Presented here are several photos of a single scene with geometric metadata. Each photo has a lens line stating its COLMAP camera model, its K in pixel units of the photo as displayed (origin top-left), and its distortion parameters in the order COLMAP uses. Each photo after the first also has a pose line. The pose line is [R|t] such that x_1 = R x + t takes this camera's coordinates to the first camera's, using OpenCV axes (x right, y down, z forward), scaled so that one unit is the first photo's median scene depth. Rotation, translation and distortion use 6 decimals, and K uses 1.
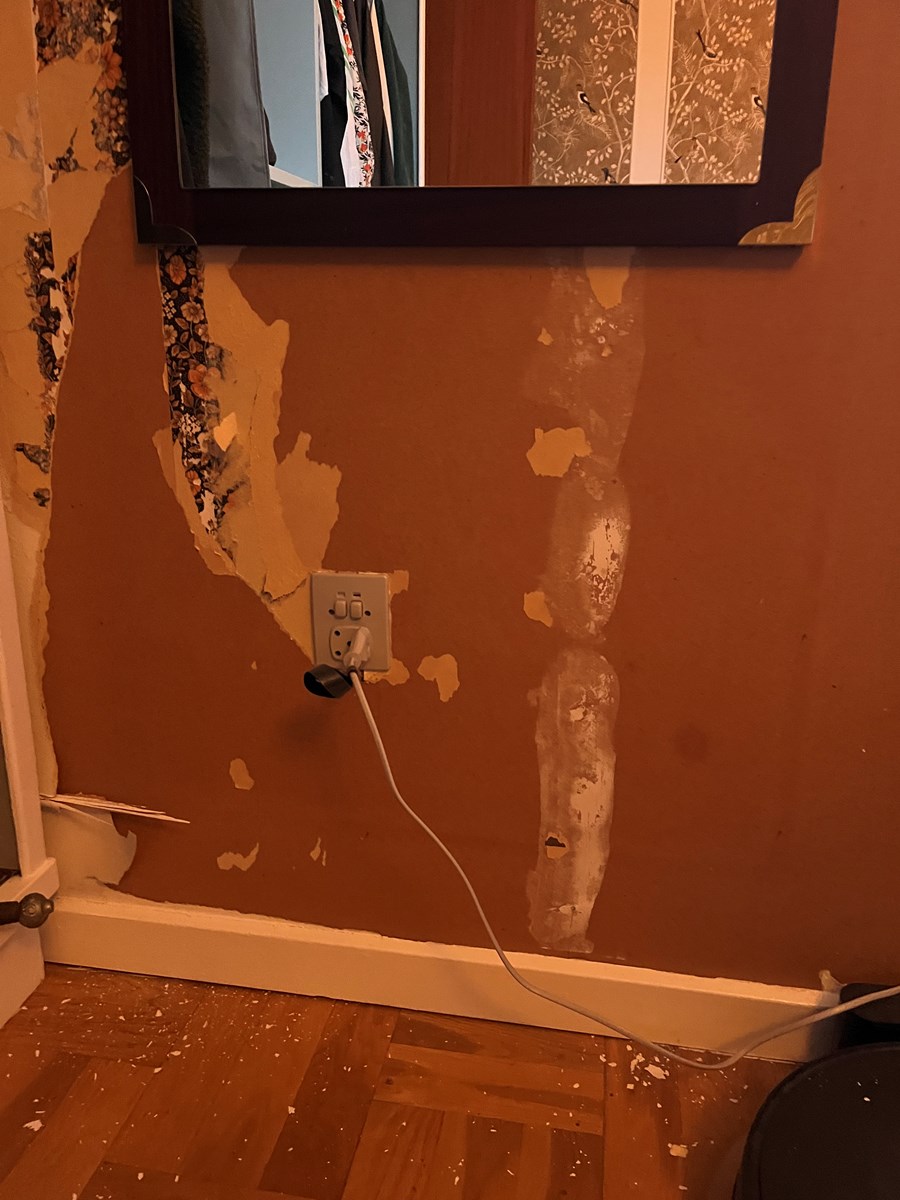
lens RADIAL K [[907.9, 0, 445.8], [0, 907.9, 595.1], [0, 0, 1]] dist [0.044308, -0.024283]
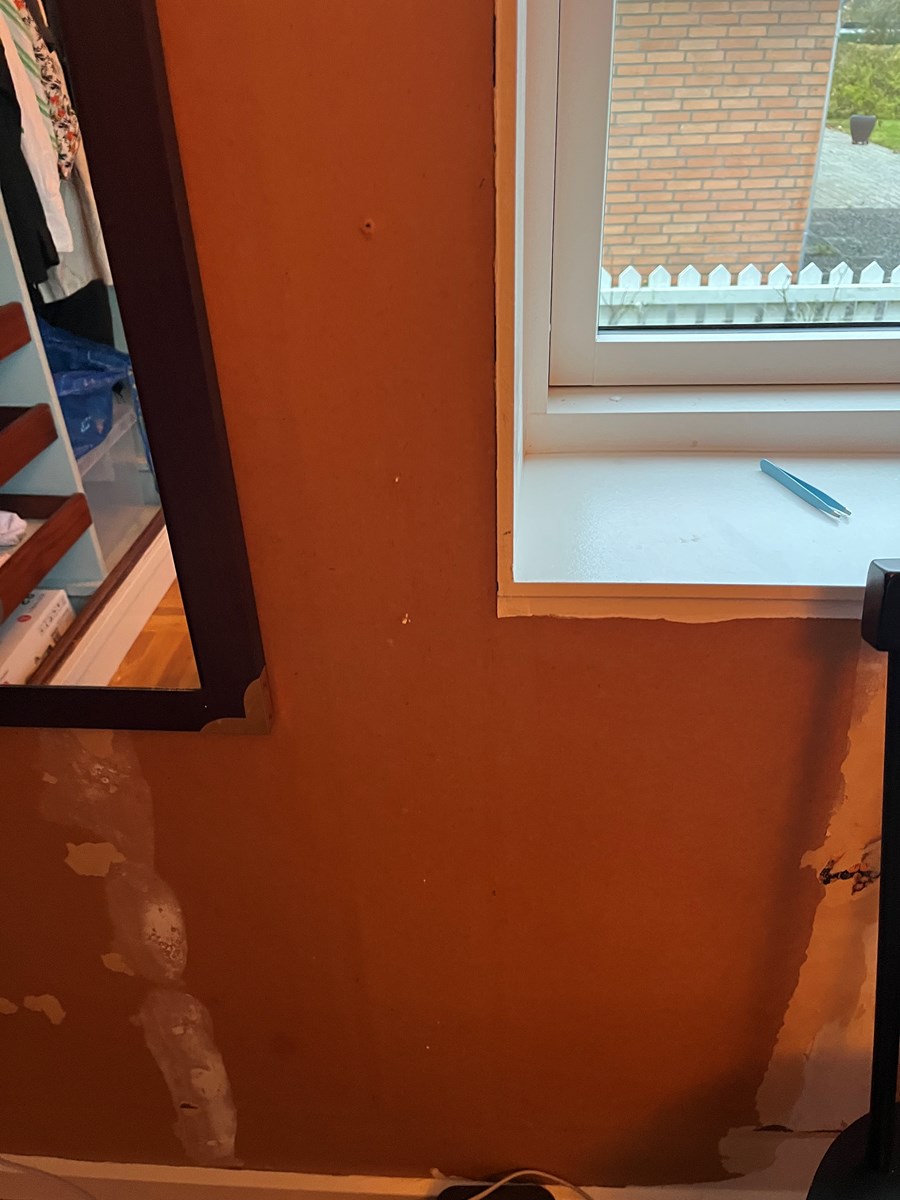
lens RADIAL K [[907.9, 0, 453.9], [0, 907.9, 600.6], [0, 0, 1]] dist [0.044308, -0.024283]
pose [[0.993877, -0.089506, 0.064783, 0.460297], [0.069624, 0.962603, 0.261818, -0.645291], [-0.085795, -0.255704, 0.962941, 0.051536]]
